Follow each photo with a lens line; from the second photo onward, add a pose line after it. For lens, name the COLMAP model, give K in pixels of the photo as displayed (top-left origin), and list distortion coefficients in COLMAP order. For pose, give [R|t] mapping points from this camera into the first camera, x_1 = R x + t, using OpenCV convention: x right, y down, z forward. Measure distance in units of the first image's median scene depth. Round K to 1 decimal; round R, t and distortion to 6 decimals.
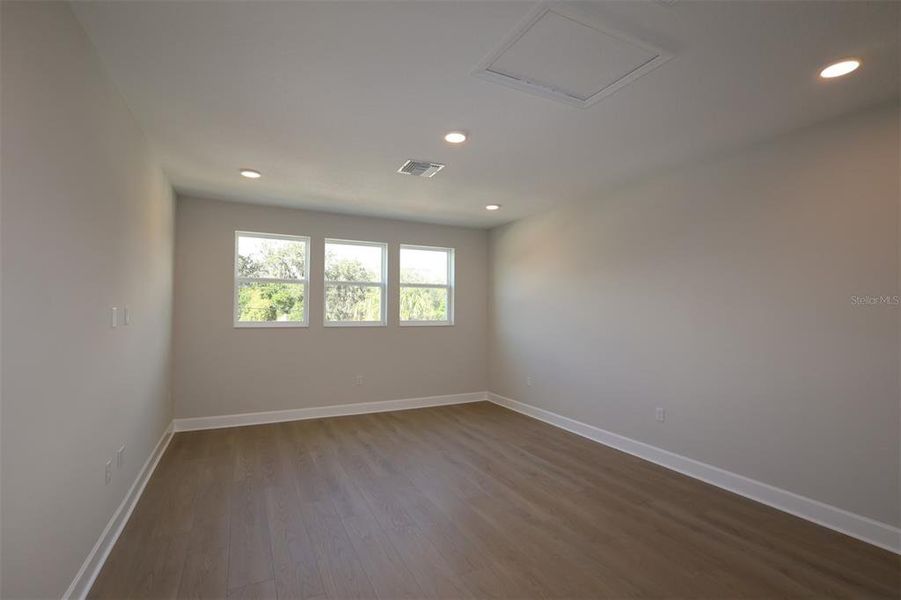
lens RADIAL K [[419.4, 0, 449.5], [0, 419.4, 301.4], [0, 0, 1]] dist [0.001757, 0.000171]
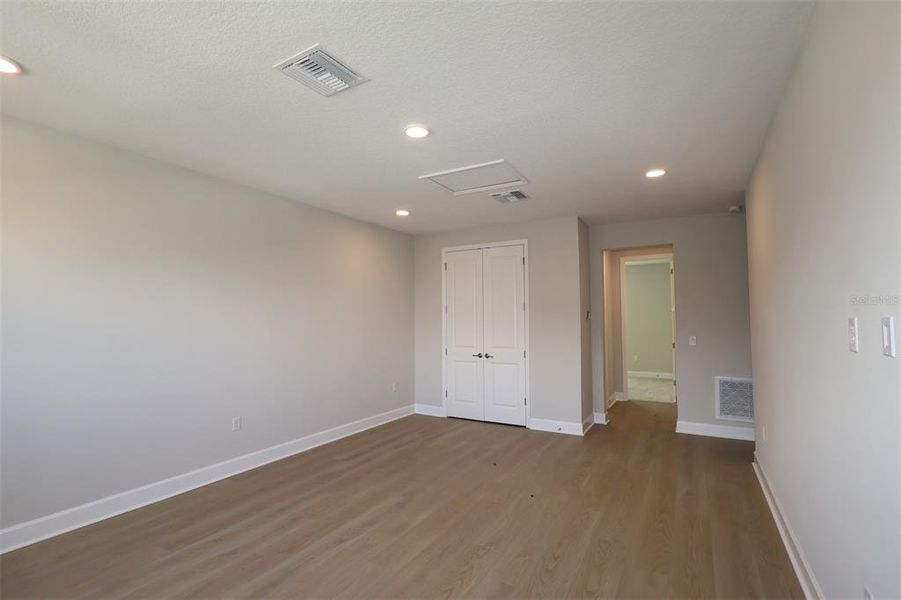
lens RADIAL K [[419.4, 0, 449.5], [0, 419.4, 301.4], [0, 0, 1]] dist [0.001757, 0.000171]
pose [[-0.532231, 0.014256, 0.846479, -0.675827], [-0.024026, 0.999201, -0.031935, -0.007089], [-0.846258, -0.037335, -0.531463, 1.185304]]
